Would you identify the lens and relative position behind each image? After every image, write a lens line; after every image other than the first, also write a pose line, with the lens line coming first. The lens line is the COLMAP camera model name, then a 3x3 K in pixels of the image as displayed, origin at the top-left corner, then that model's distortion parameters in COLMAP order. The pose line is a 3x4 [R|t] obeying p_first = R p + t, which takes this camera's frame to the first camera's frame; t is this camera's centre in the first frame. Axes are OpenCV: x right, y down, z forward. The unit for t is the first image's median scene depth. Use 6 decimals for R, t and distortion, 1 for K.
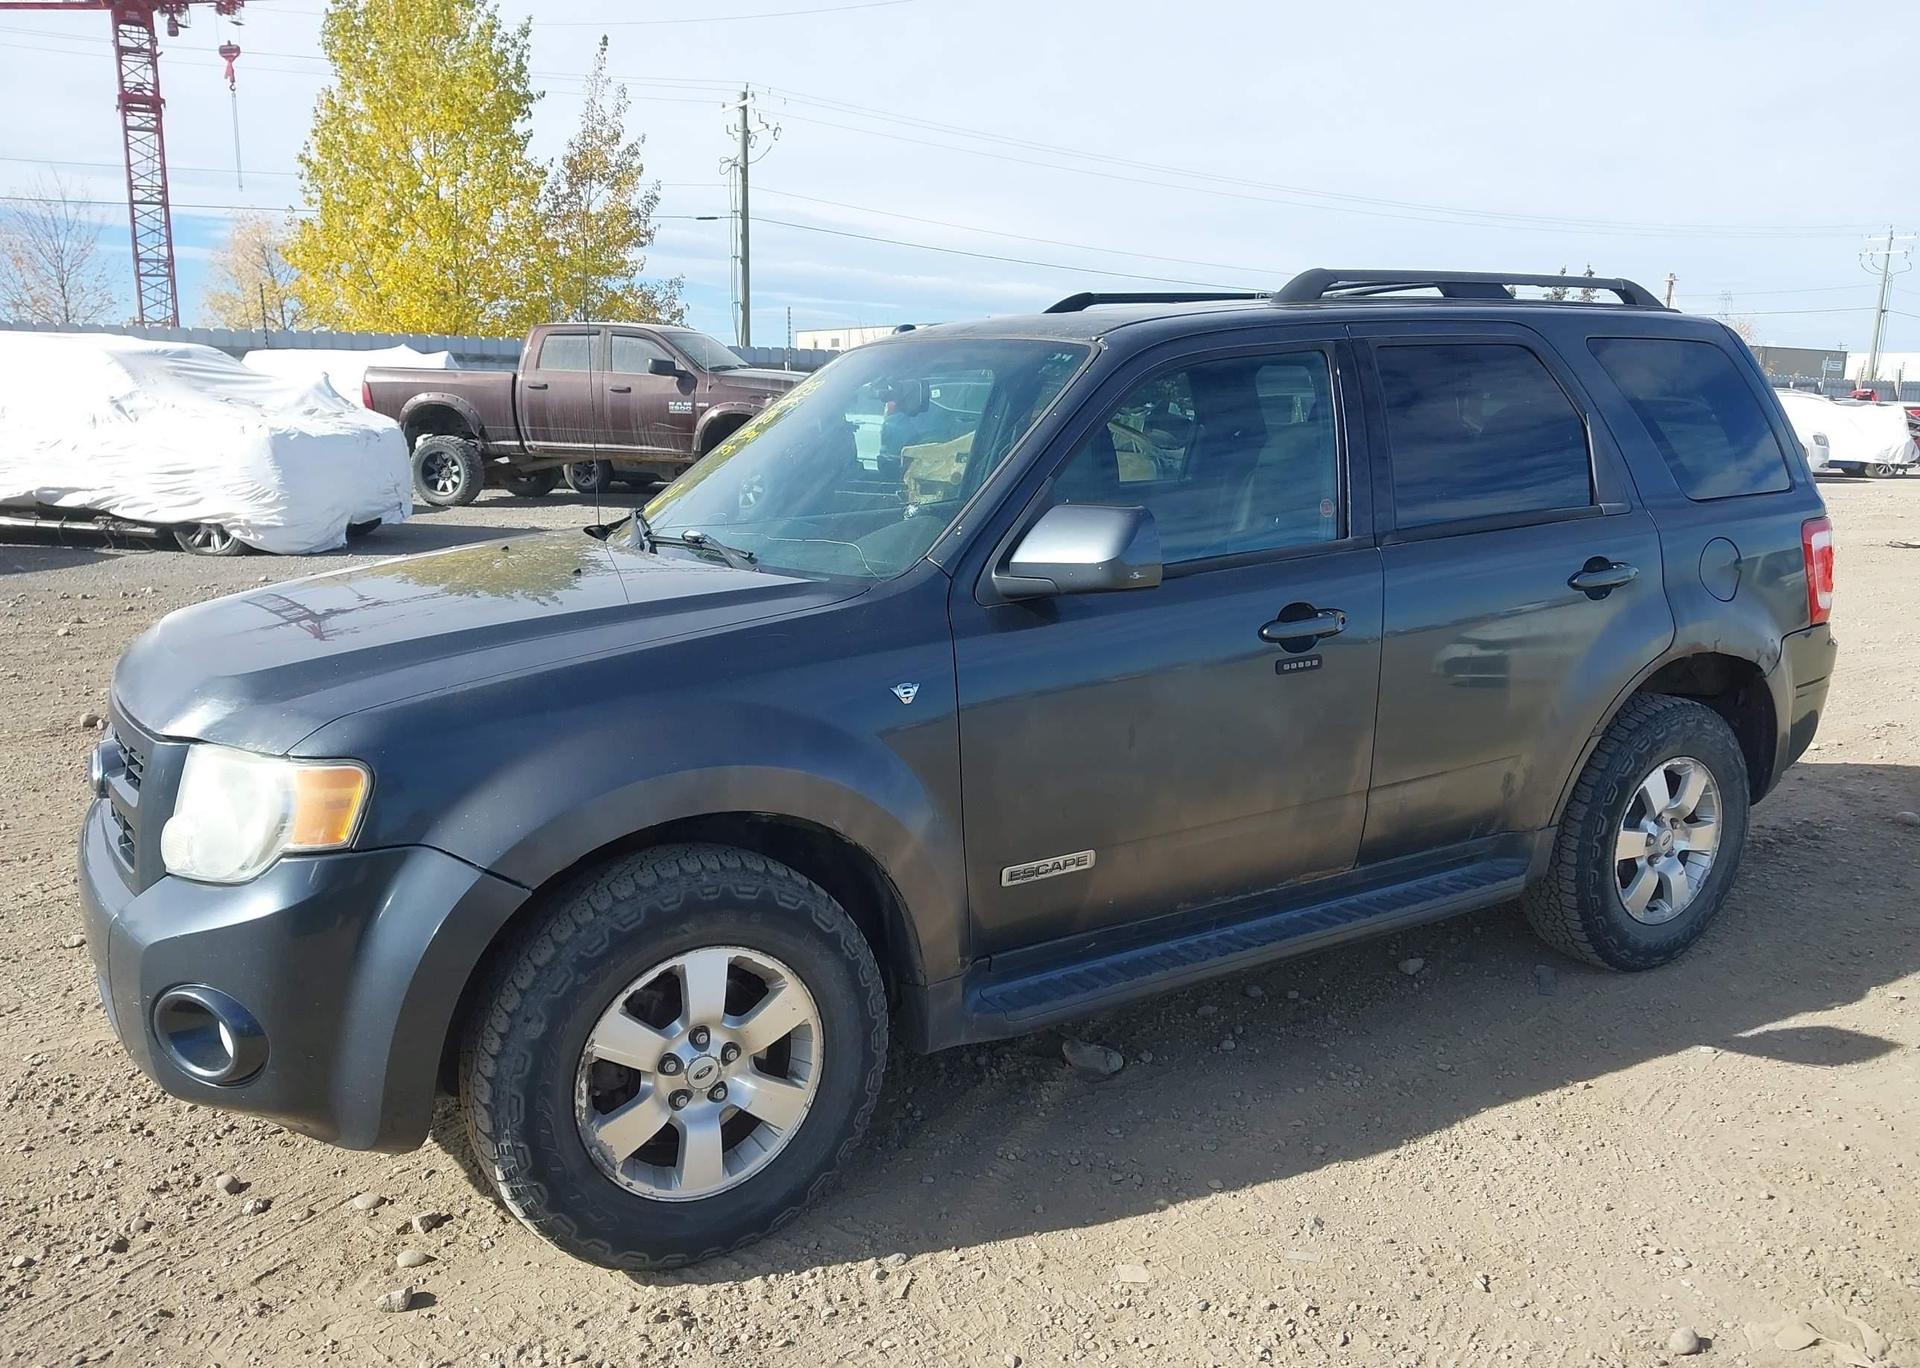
lens RADIAL K [[1541.8, 0, 976.0], [0, 1541.8, 682.7], [0, 0, 1]] dist [0.009933, -0.021526]
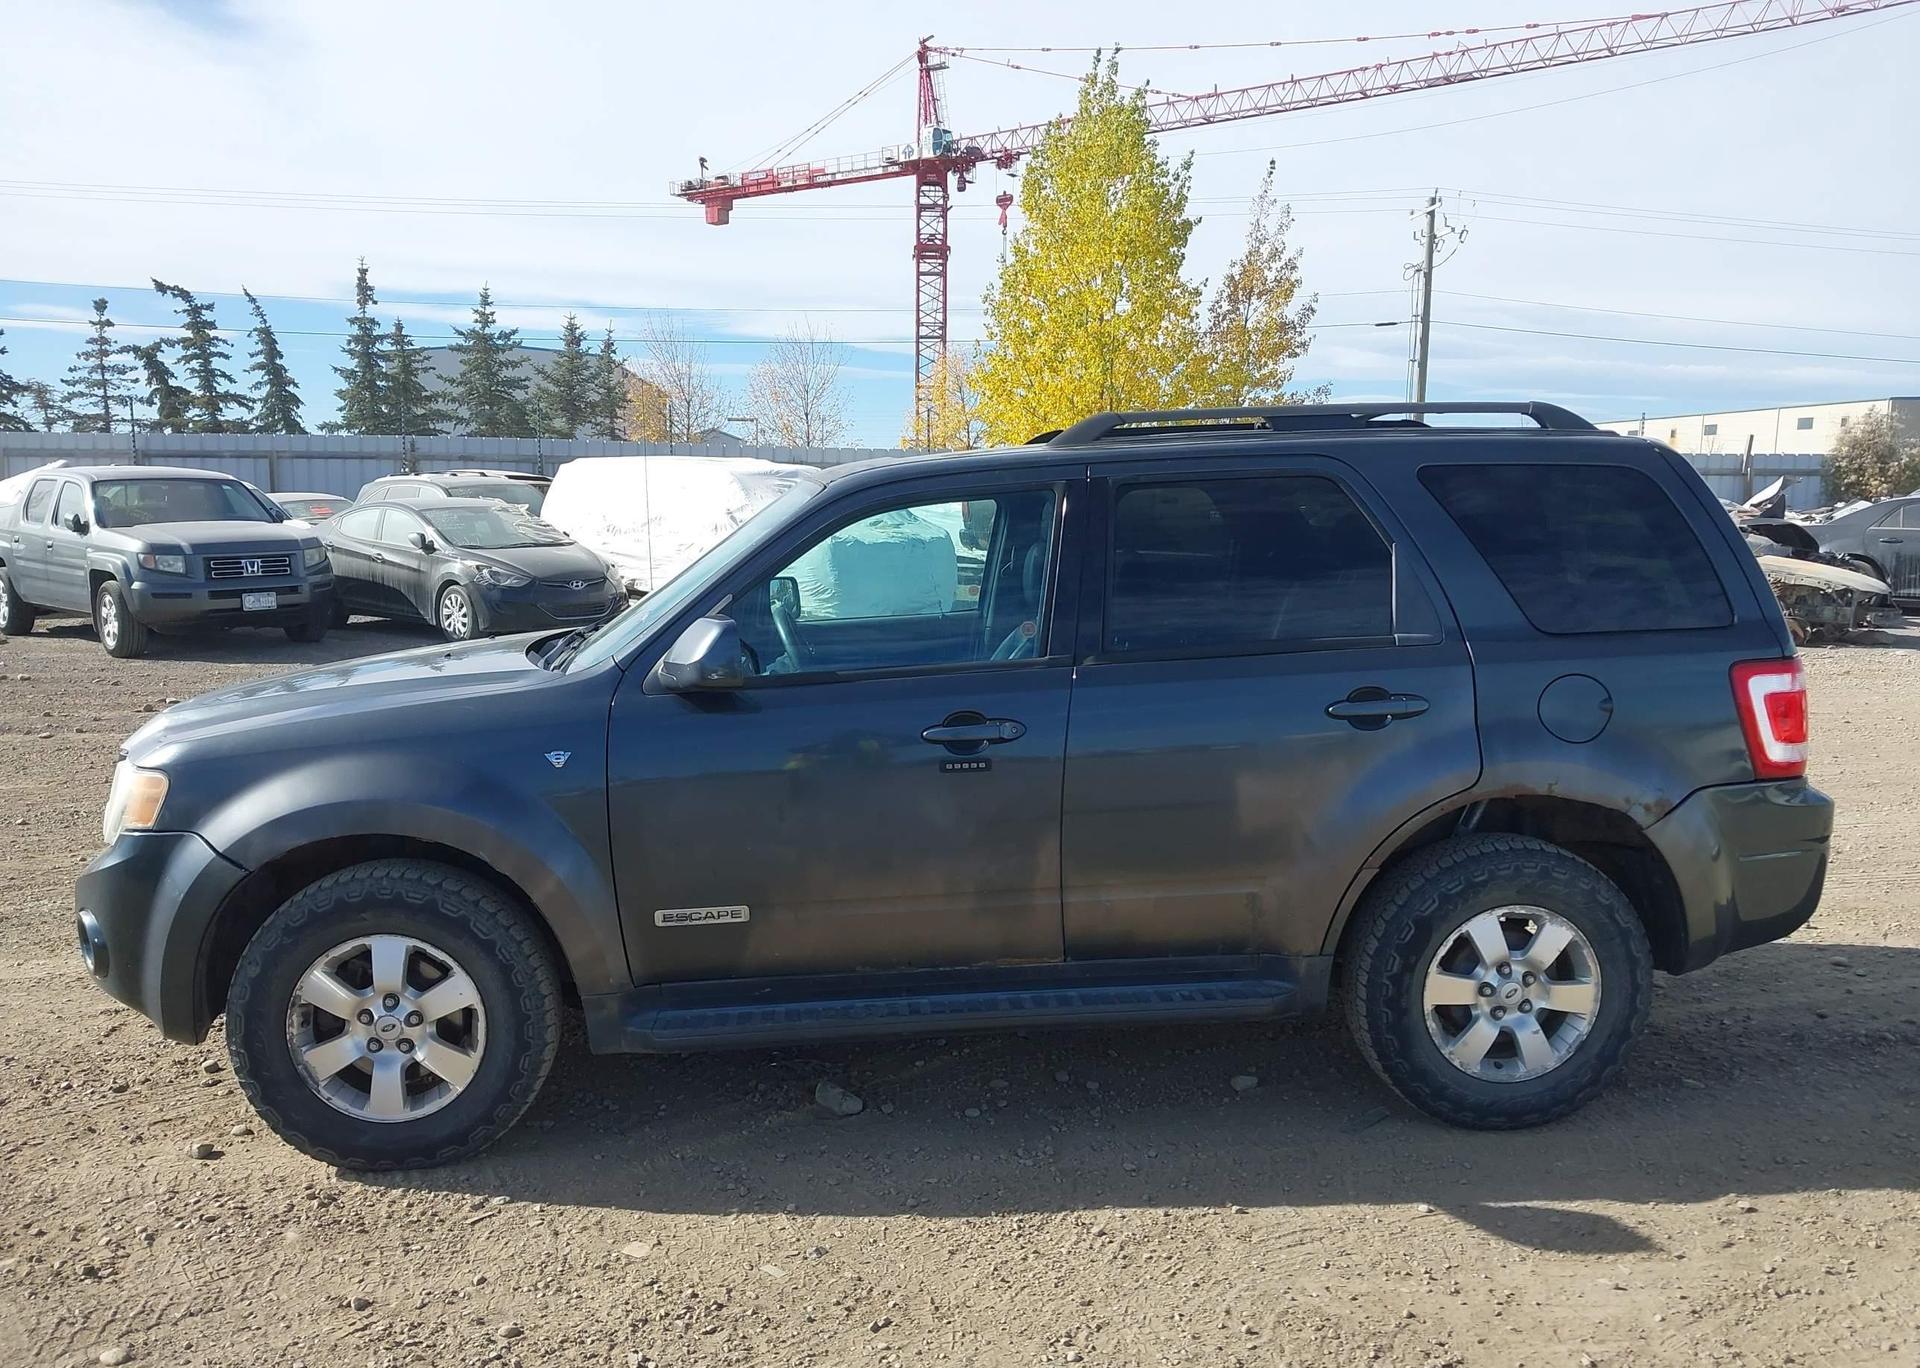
lens RADIAL K [[1541.8, 0, 958.9], [0, 1541.8, 678.0], [0, 0, 1]] dist [0.009933, -0.021526]
pose [[0.888633, 0.047635, -0.456139, 0.686877], [-0.078076, 0.995786, -0.048115, -0.021122], [0.451924, 0.078370, 0.888607, -0.000532]]
